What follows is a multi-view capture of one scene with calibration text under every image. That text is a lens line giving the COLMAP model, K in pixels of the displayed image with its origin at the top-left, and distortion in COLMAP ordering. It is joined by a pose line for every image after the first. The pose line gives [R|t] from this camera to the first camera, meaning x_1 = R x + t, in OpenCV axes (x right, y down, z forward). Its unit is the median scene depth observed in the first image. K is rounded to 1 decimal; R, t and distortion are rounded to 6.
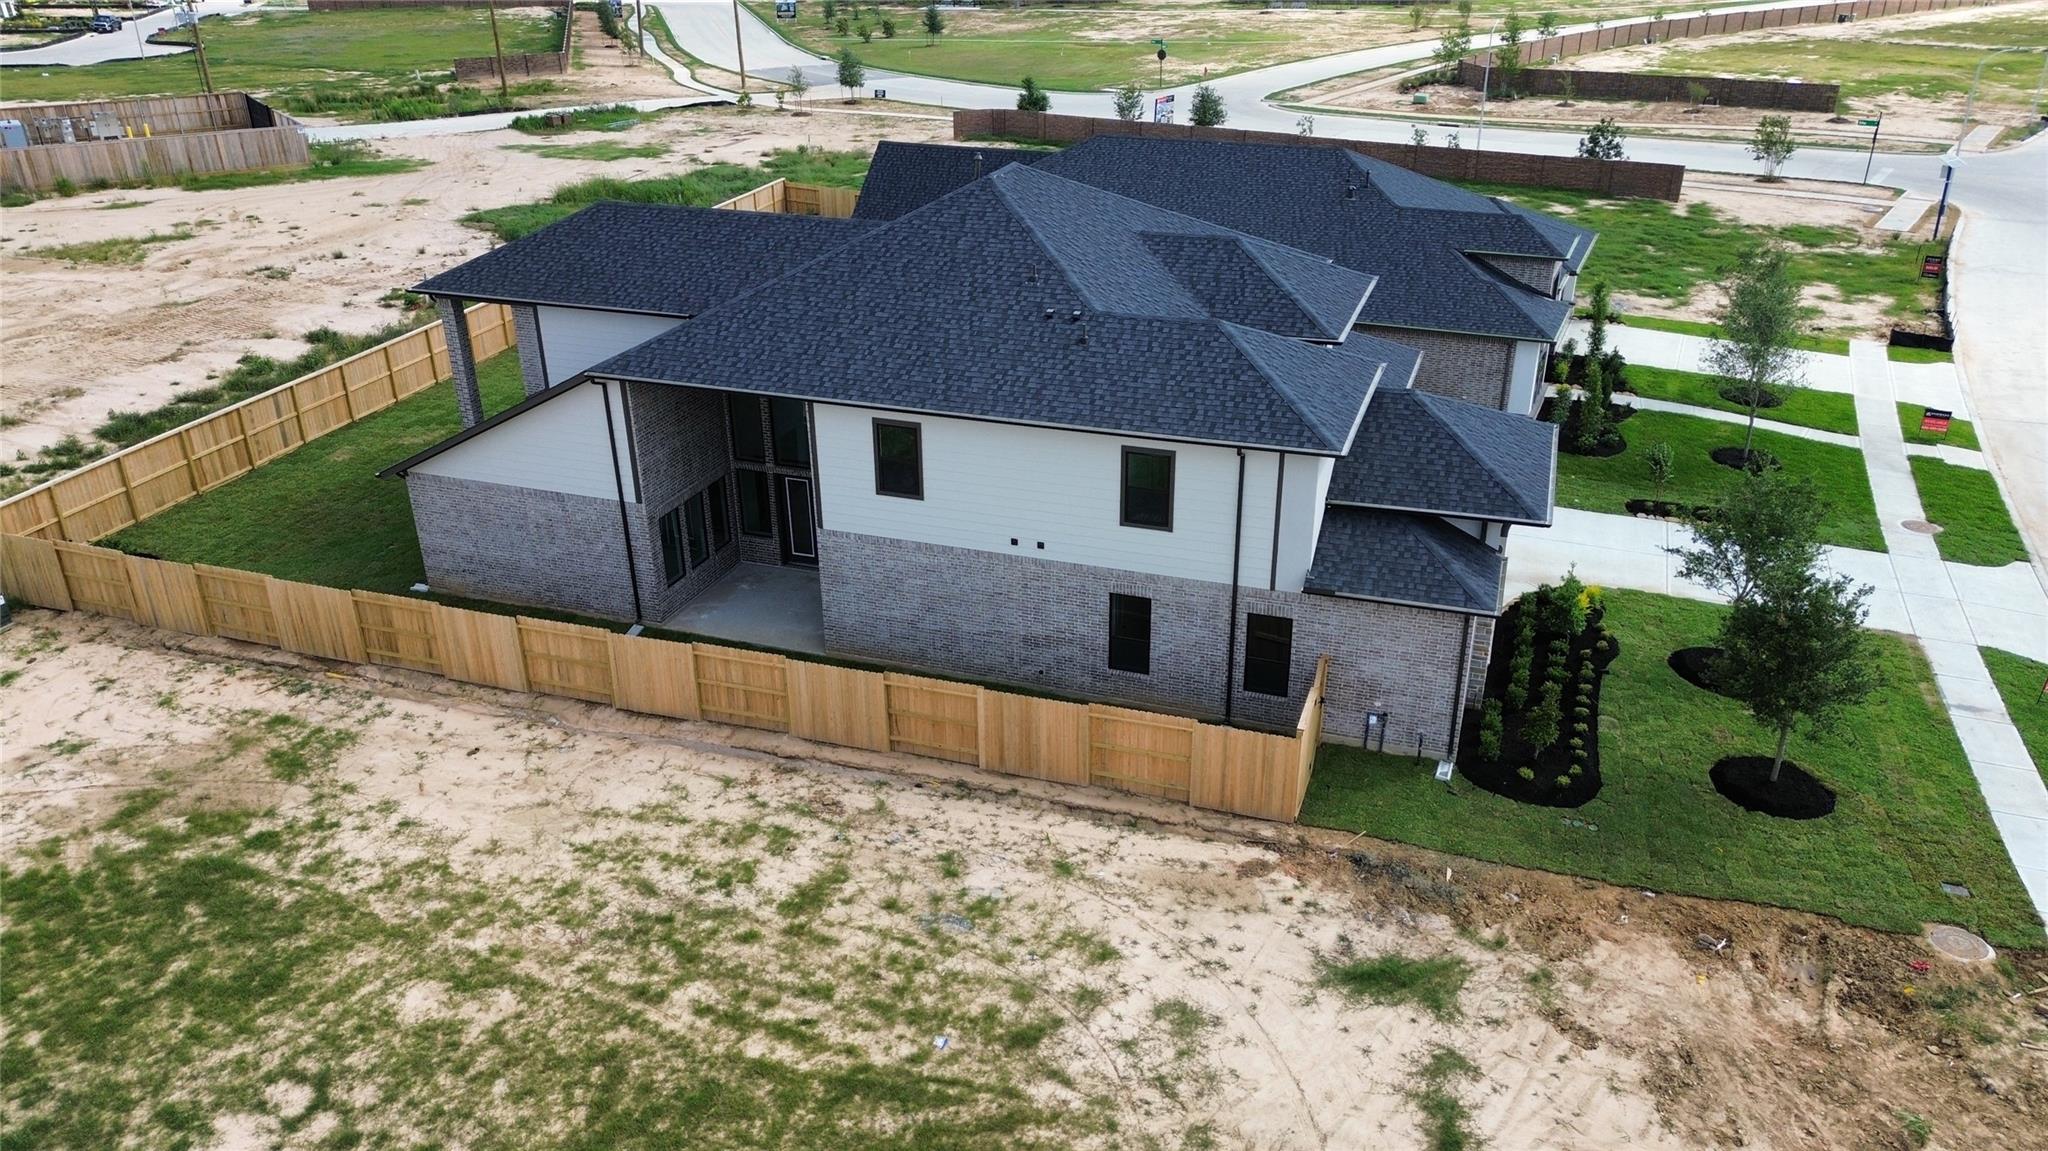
lens RADIAL K [[1456.7, 0, 1032.3], [0, 1456.7, 565.9], [0, 0, 1]] dist [0.077612, -0.068978]
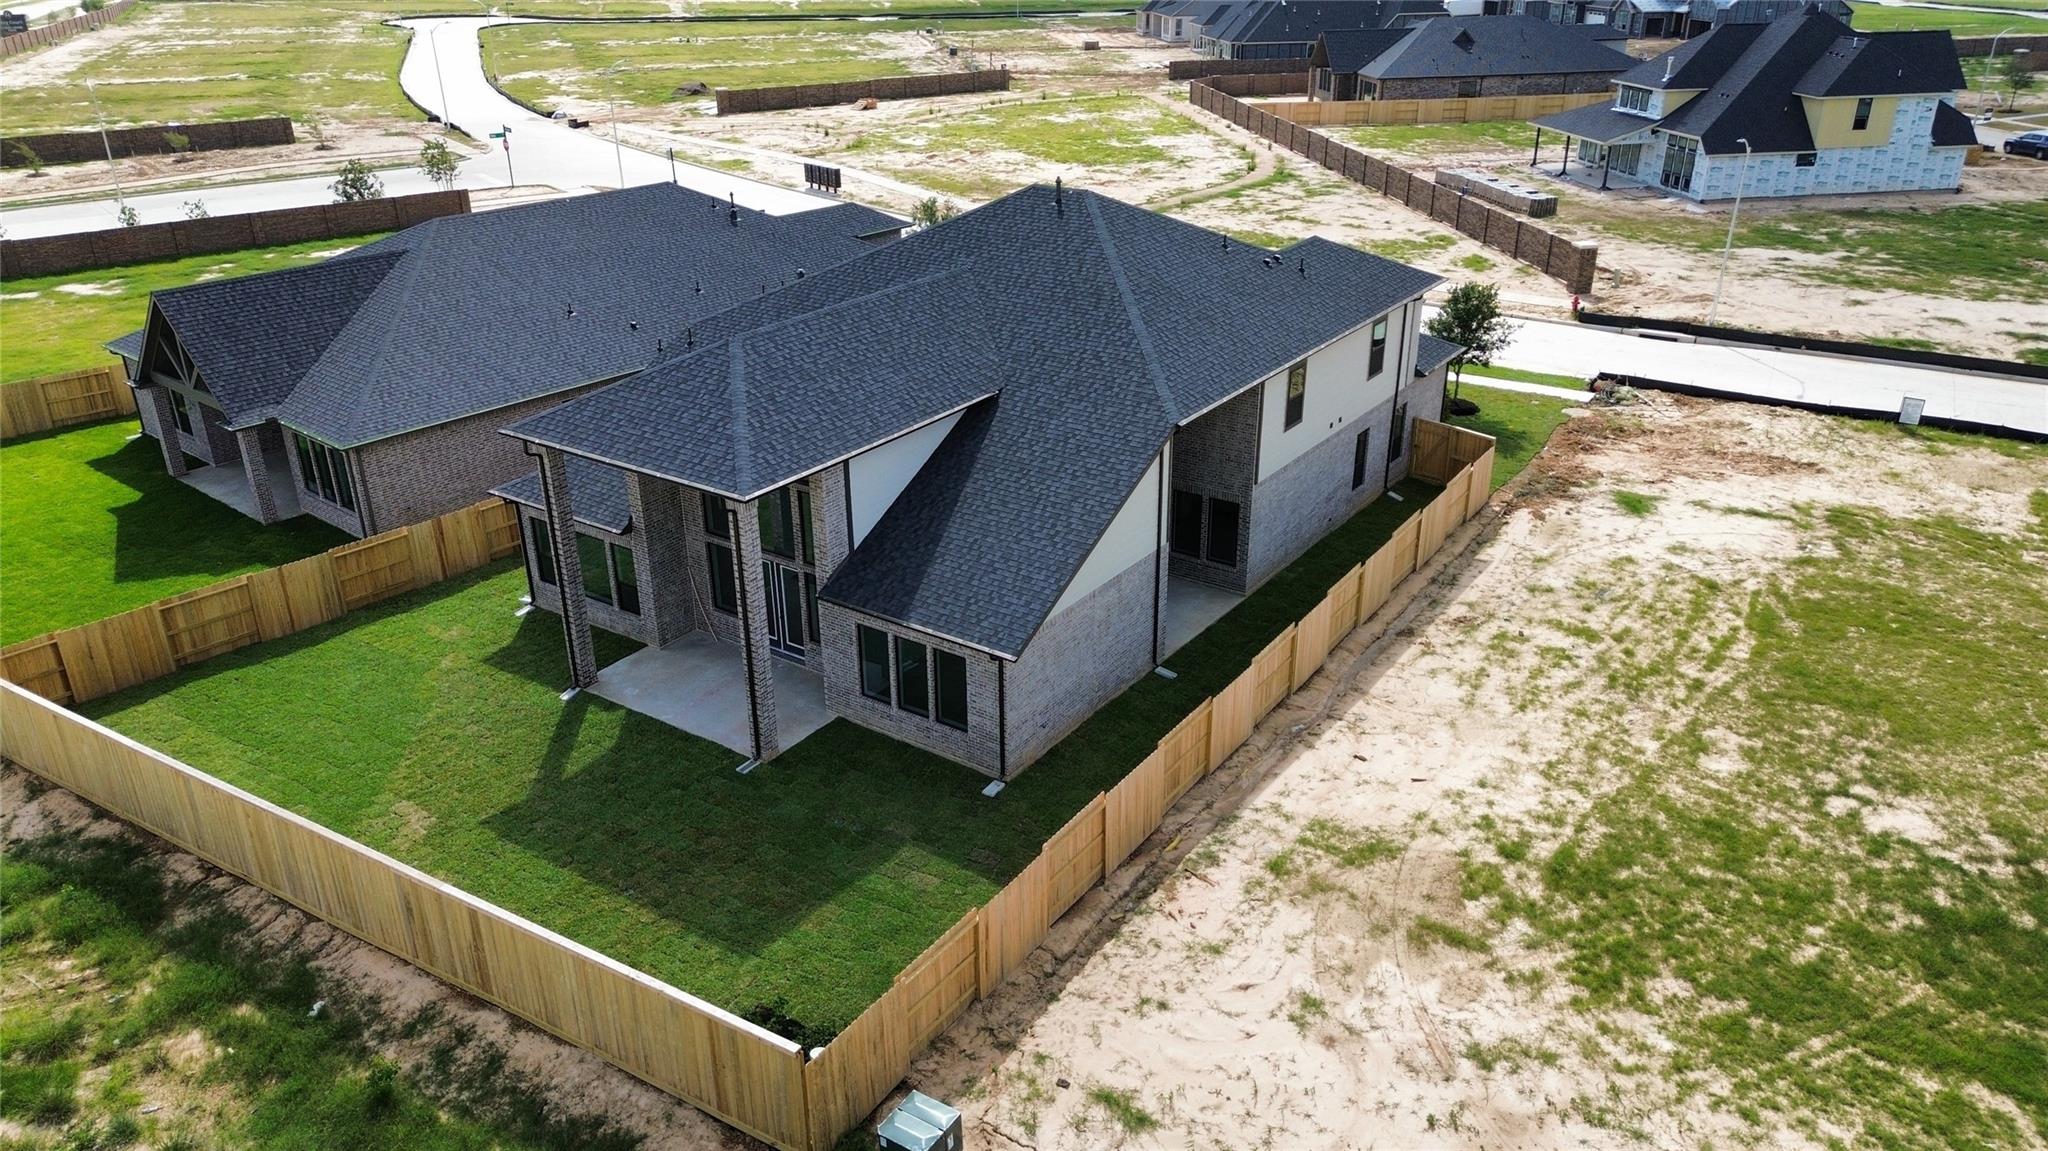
lens RADIAL K [[1456.7, 0, 1031.7], [0, 1456.7, 572.0], [0, 0, 1]] dist [0.077612, -0.068978]
pose [[0.264074, -0.391261, 0.881578, -1.439974], [0.408294, 0.873435, 0.265343, -0.400751], [-0.873819, 0.289873, 0.390401, 0.825539]]
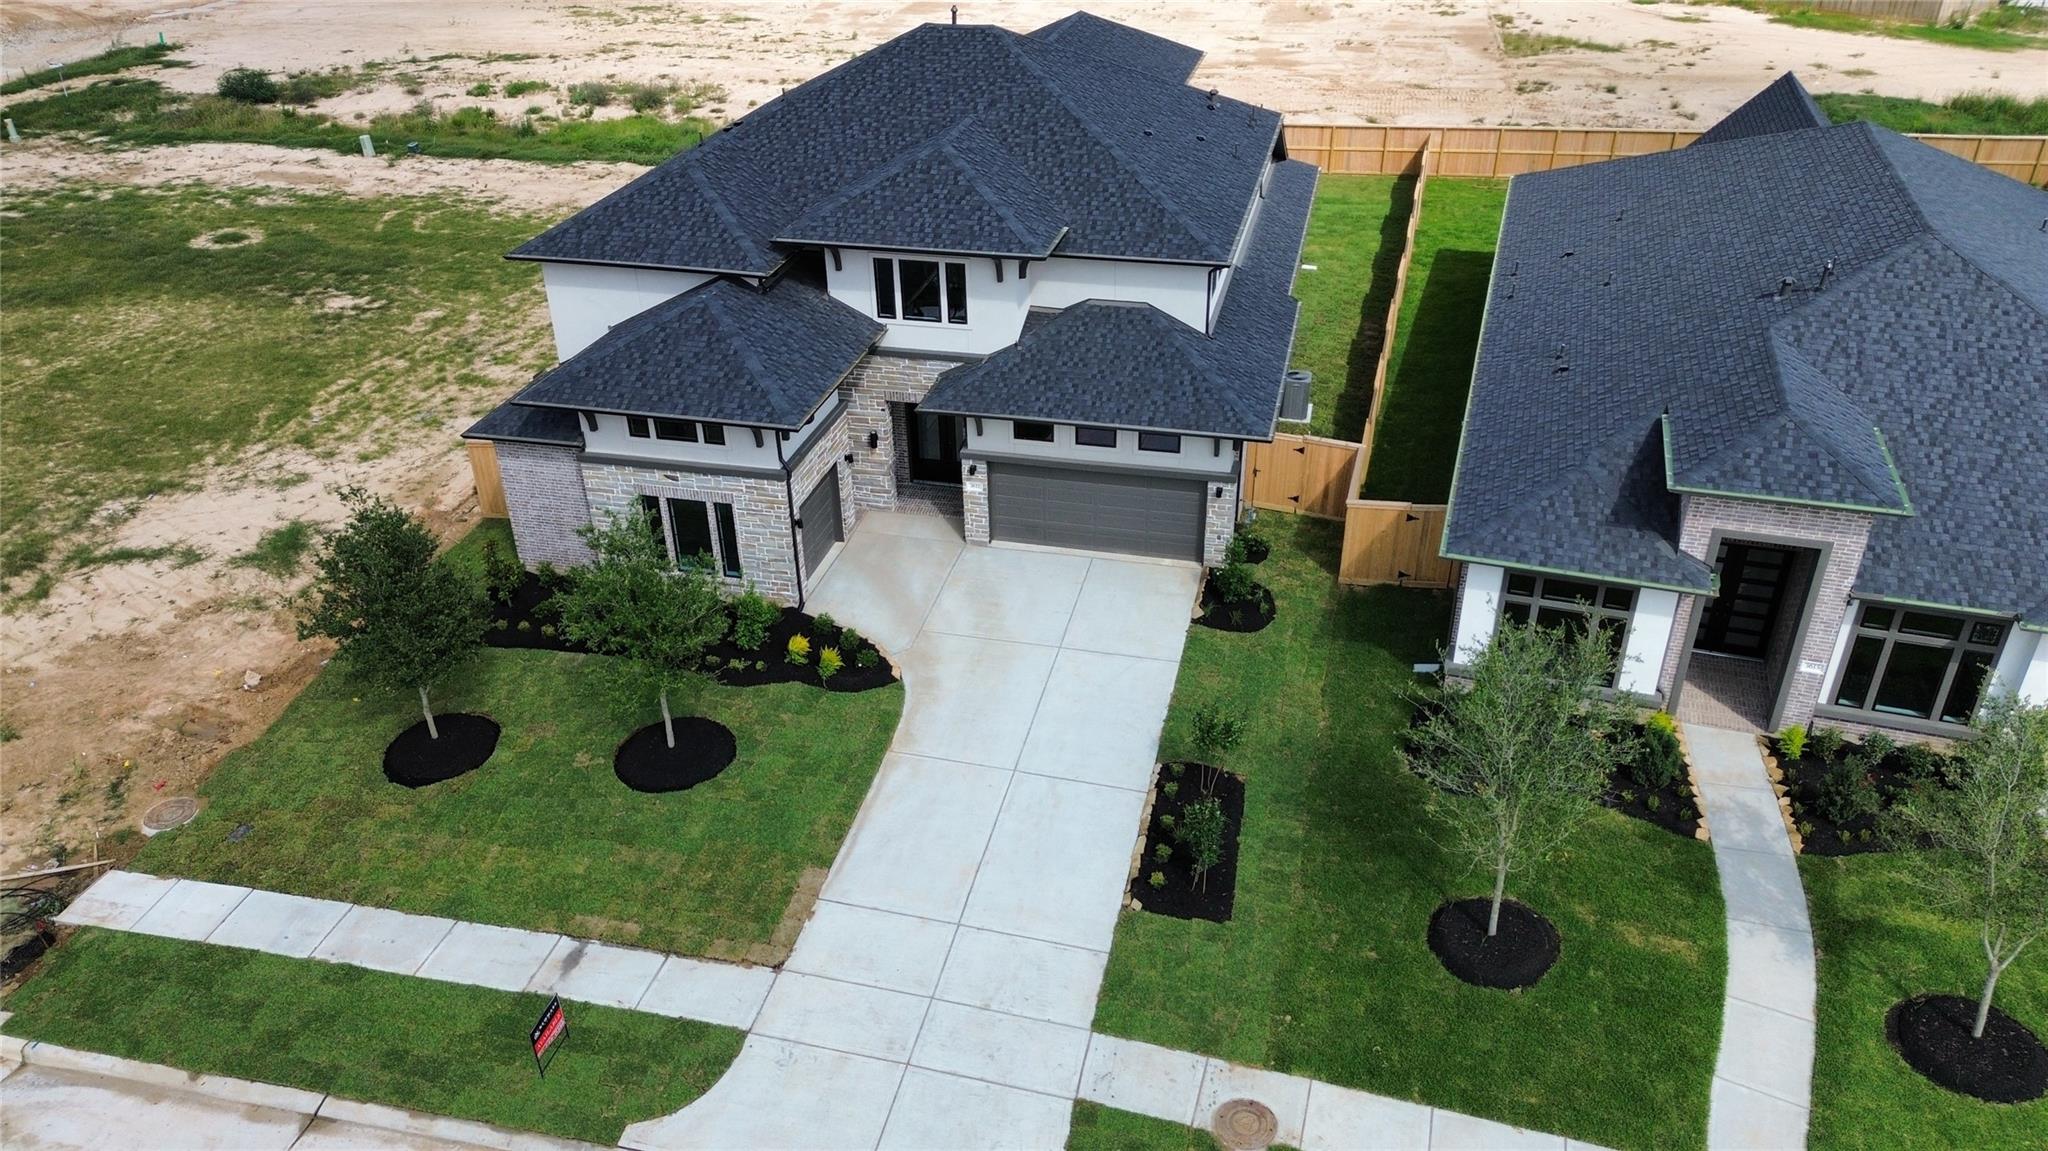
lens RADIAL K [[1456.7, 0, 1031.9], [0, 1456.7, 578.4], [0, 0, 1]] dist [0.077612, -0.068978]
pose [[0.107188, 0.509392, -0.853833, 1.355537], [-0.408212, 0.805606, 0.429374, -0.529377], [0.906573, 0.302521, 0.294291, 1.070429]]
